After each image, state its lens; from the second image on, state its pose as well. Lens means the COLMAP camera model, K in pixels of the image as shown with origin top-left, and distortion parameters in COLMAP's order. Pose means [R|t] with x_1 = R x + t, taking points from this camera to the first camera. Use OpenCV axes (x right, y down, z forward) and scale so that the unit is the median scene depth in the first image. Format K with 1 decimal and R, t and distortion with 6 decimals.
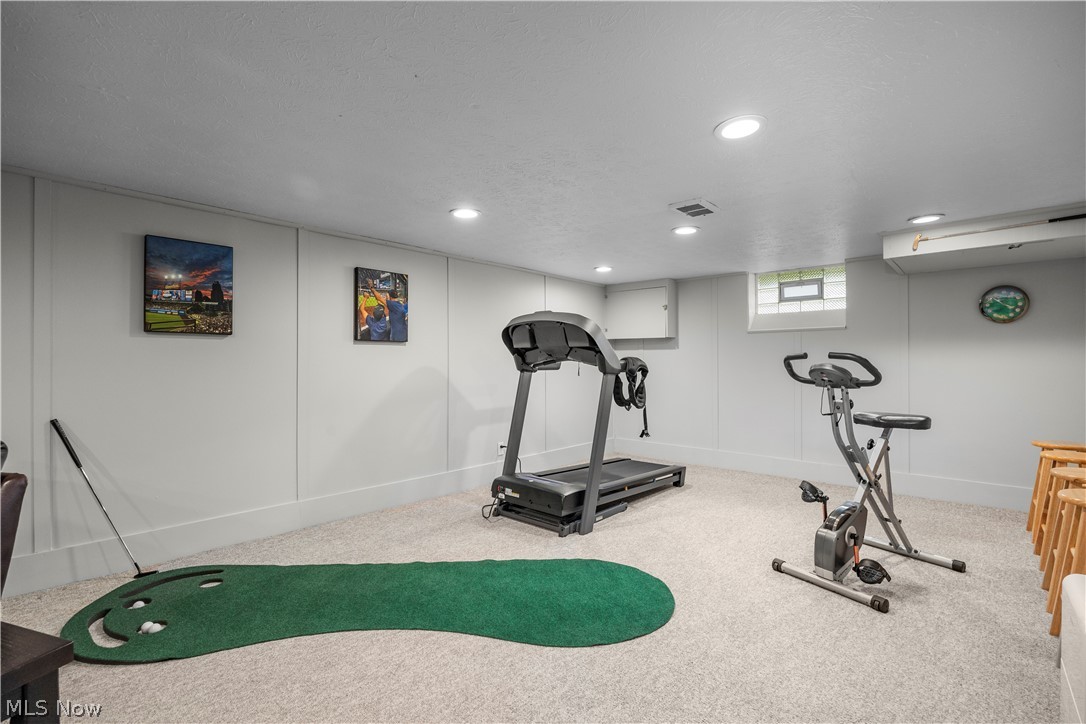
lens RADIAL K [[516.4, 0, 542.8], [0, 516.4, 361.2], [0, 0, 1]] dist [-0.000222, -0.000039]
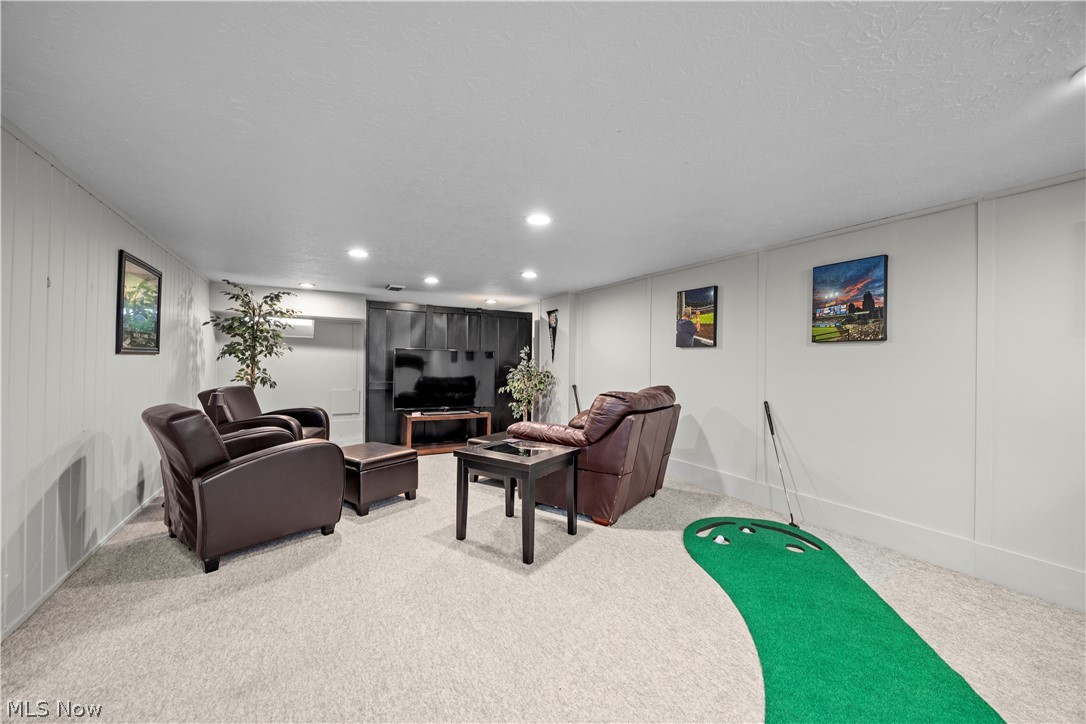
lens RADIAL K [[438.1, 0, 543.2], [0, 438.1, 360.7], [0, 0, 1]] dist [0.011075, 0.000231]
pose [[-0.336296, -0.004945, -0.941743, 0.471538], [-0.009837, 0.999950, -0.001738, -0.003039], [0.941705, 0.008679, -0.336328, 0.697980]]
